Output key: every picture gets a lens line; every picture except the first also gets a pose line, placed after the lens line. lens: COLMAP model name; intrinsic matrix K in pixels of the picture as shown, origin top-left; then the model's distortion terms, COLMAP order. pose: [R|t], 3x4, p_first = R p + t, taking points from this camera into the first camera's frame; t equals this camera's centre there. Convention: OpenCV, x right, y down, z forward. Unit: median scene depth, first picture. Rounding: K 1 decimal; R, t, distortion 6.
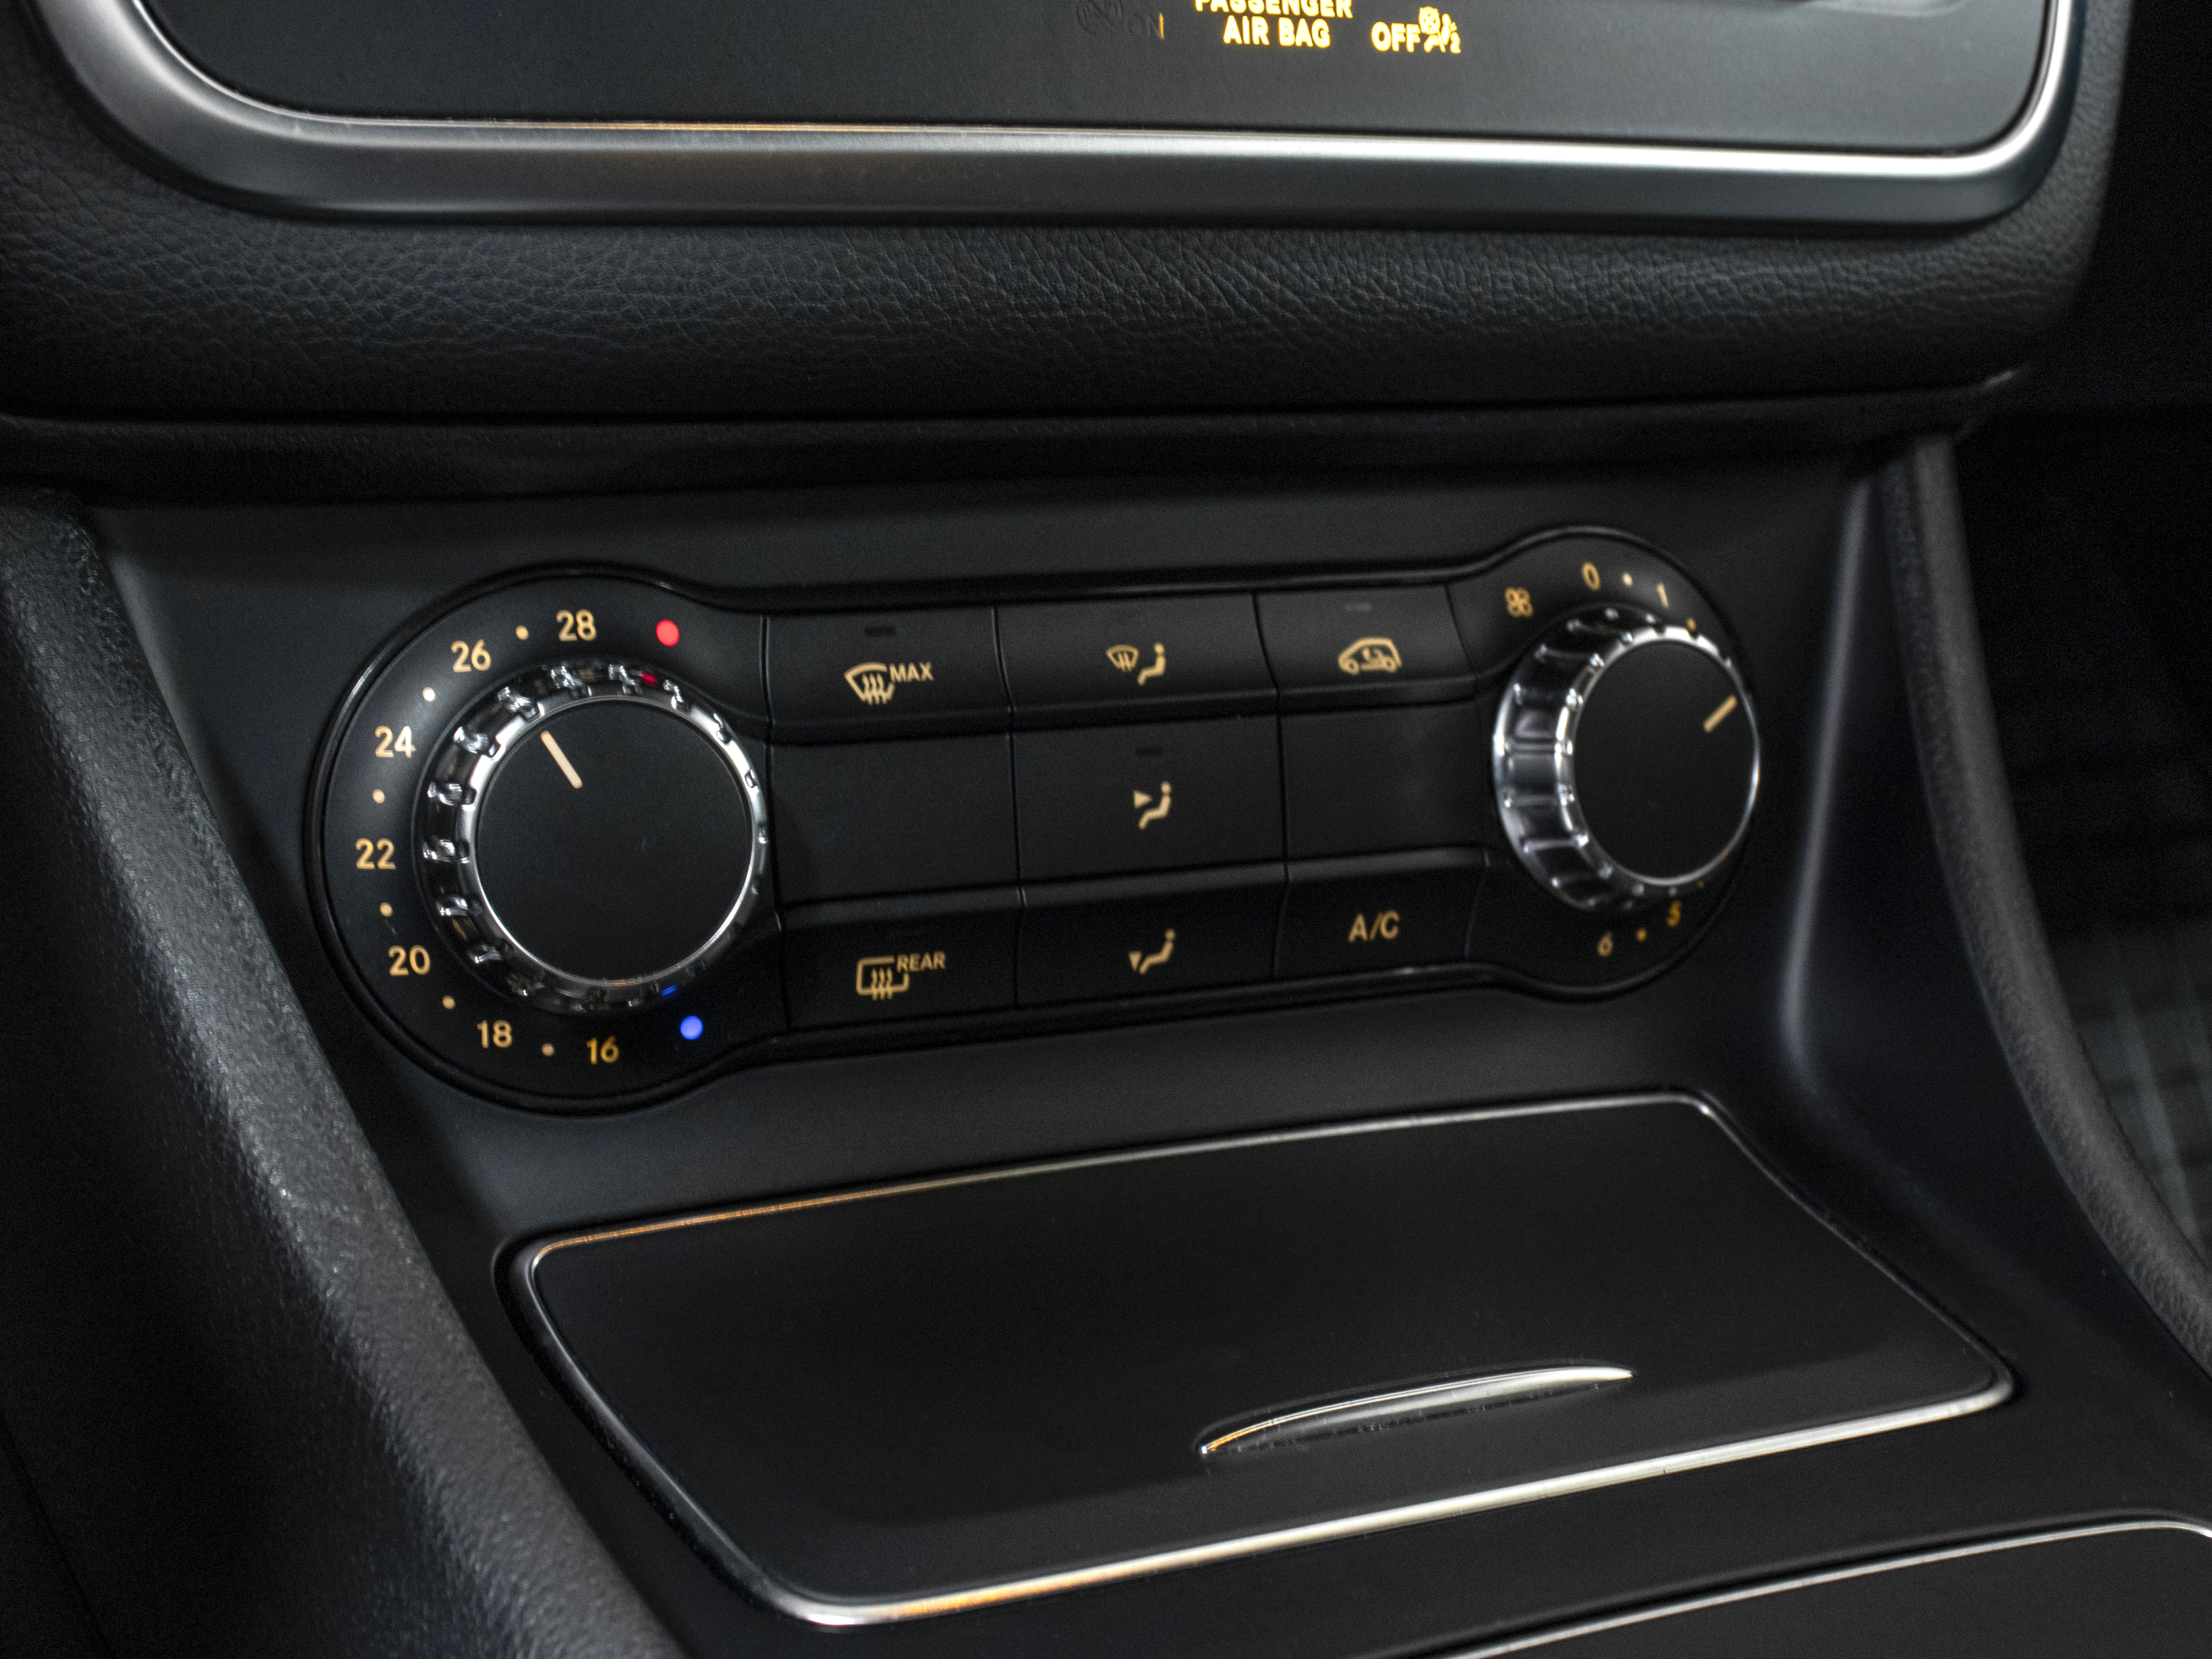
lens RADIAL K [[3453.4, 0, 1101.7], [0, 3453.4, 834.0], [0, 0, 1]] dist [-0.010559, 0.000000]
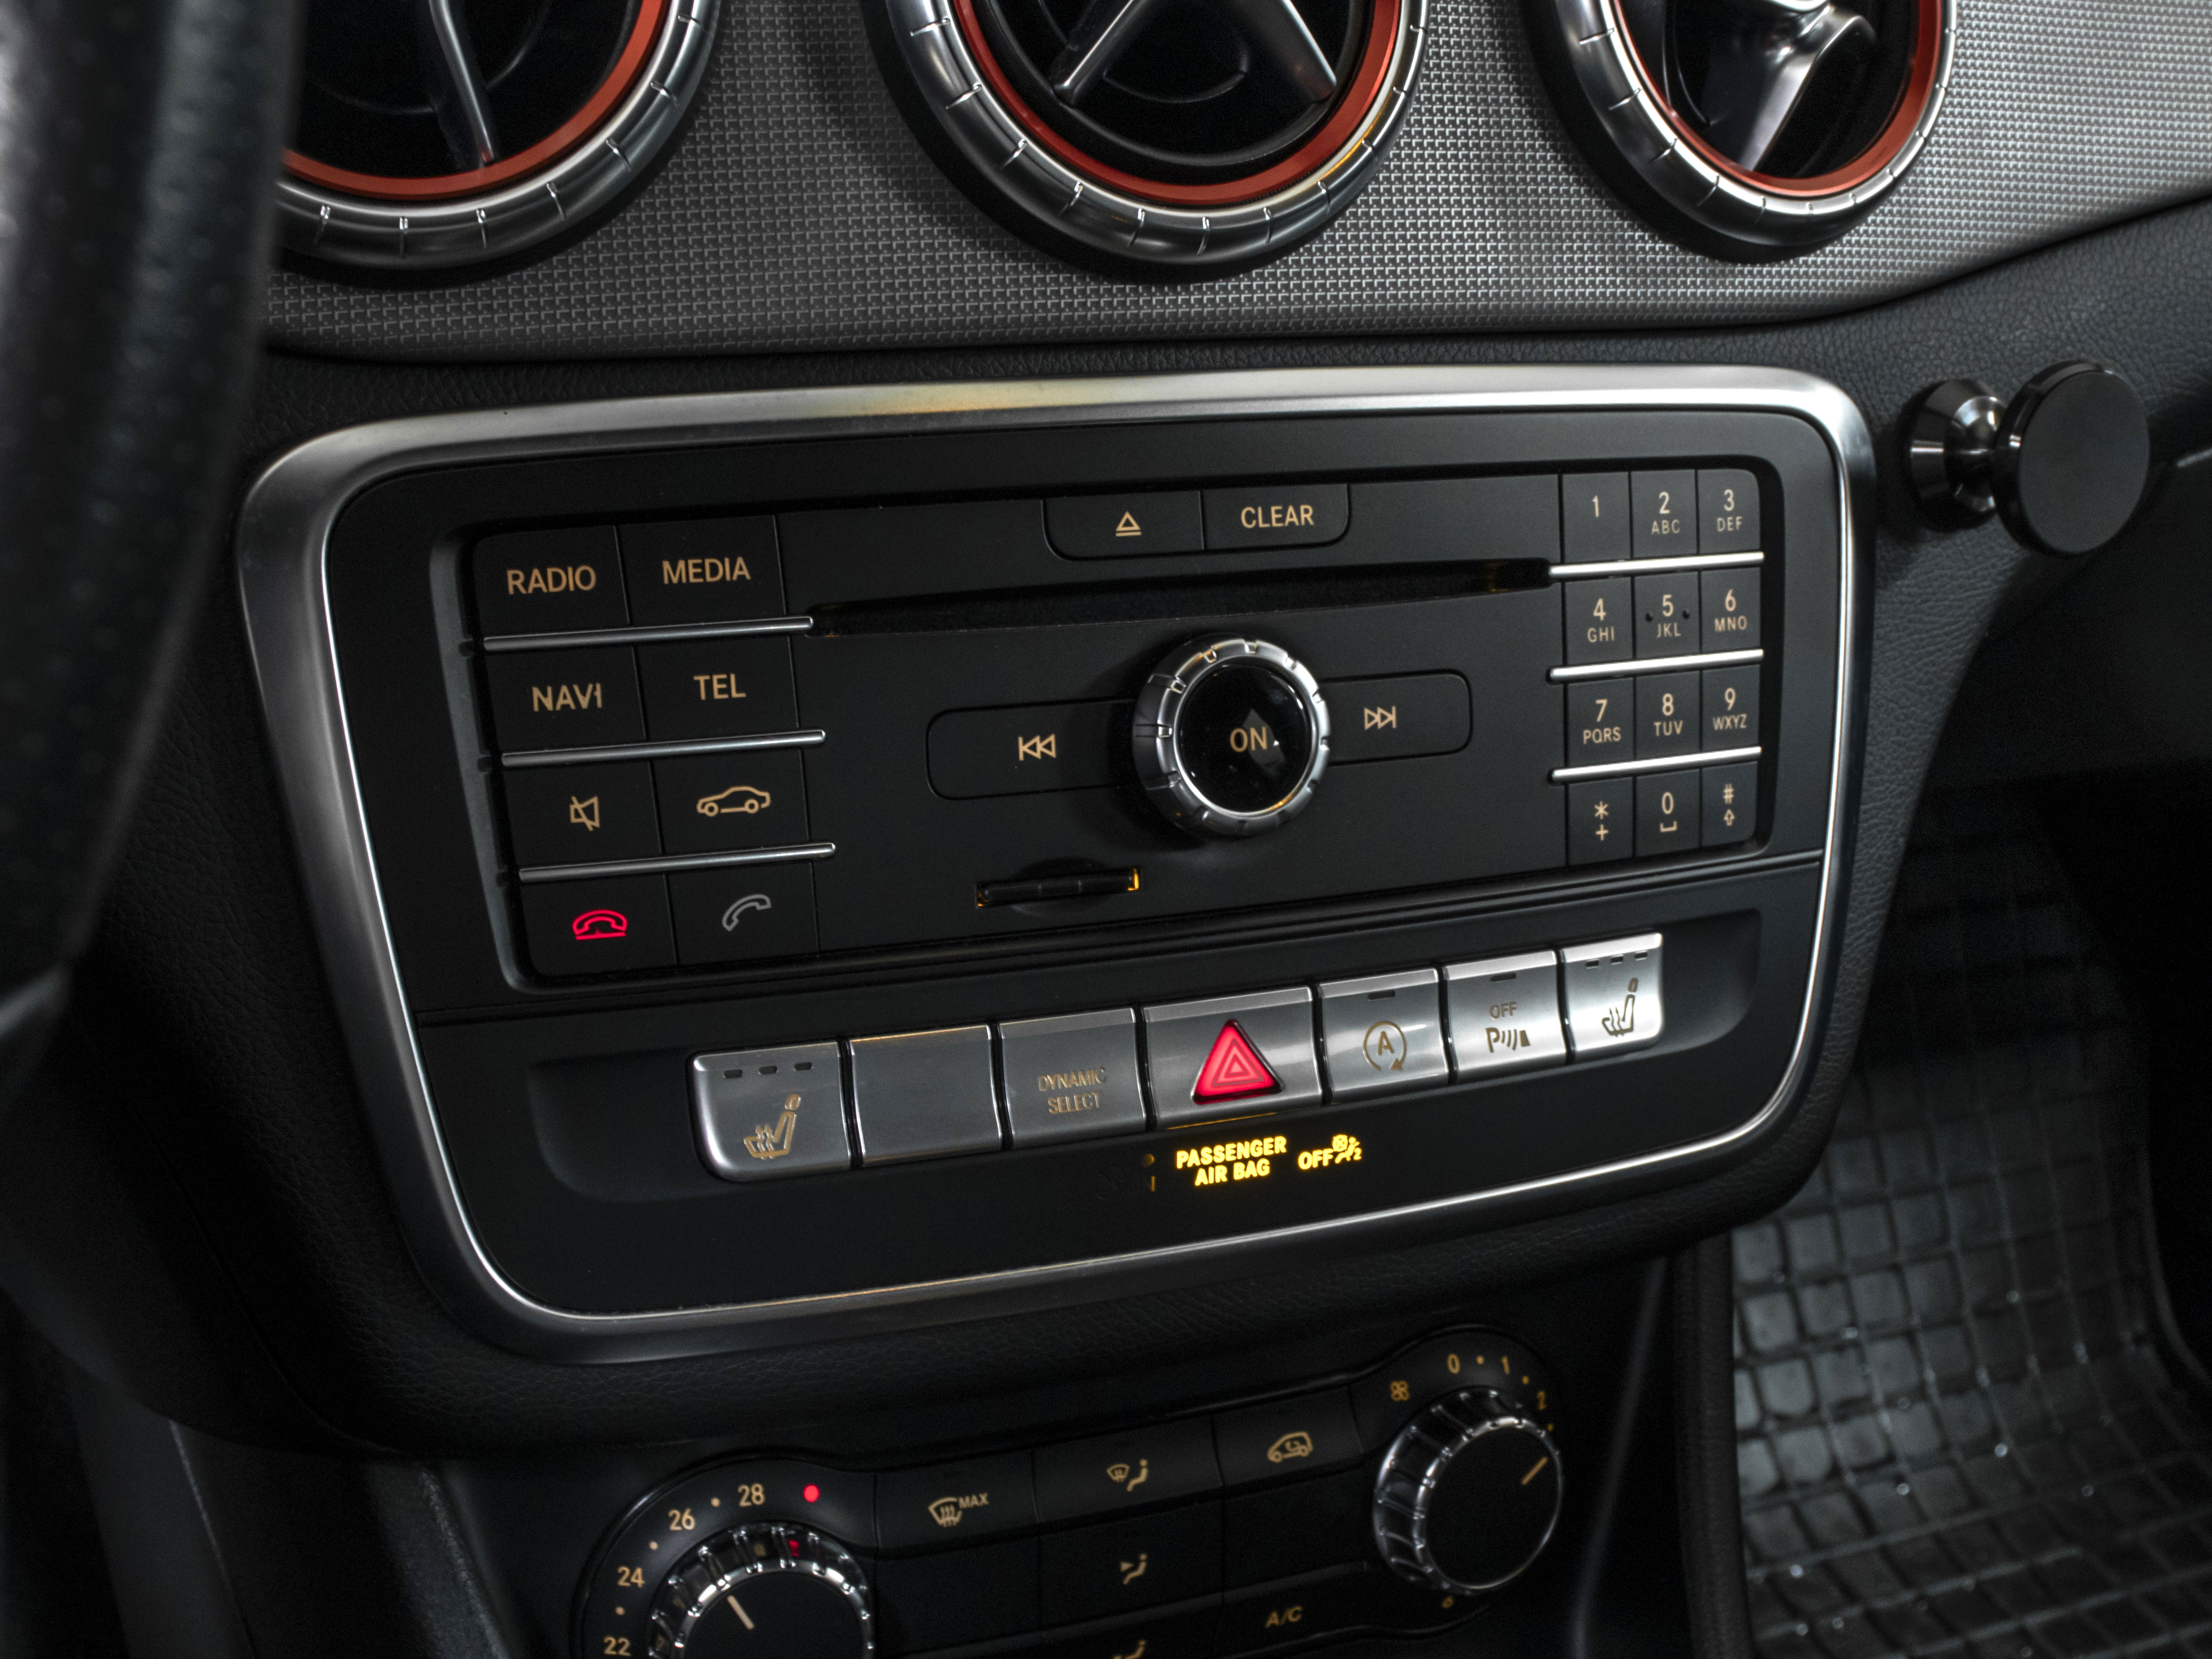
lens RADIAL K [[3192.5, 0, 1105.9], [0, 3192.5, 825.8], [0, 0, 1]] dist [-0.069745, 0.000000]
pose [[0.998455, 0.049673, -0.024892, 0.022538], [-0.045312, 0.987256, 0.152551, -0.569817], [0.032152, -0.151187, 0.987982, -0.323490]]
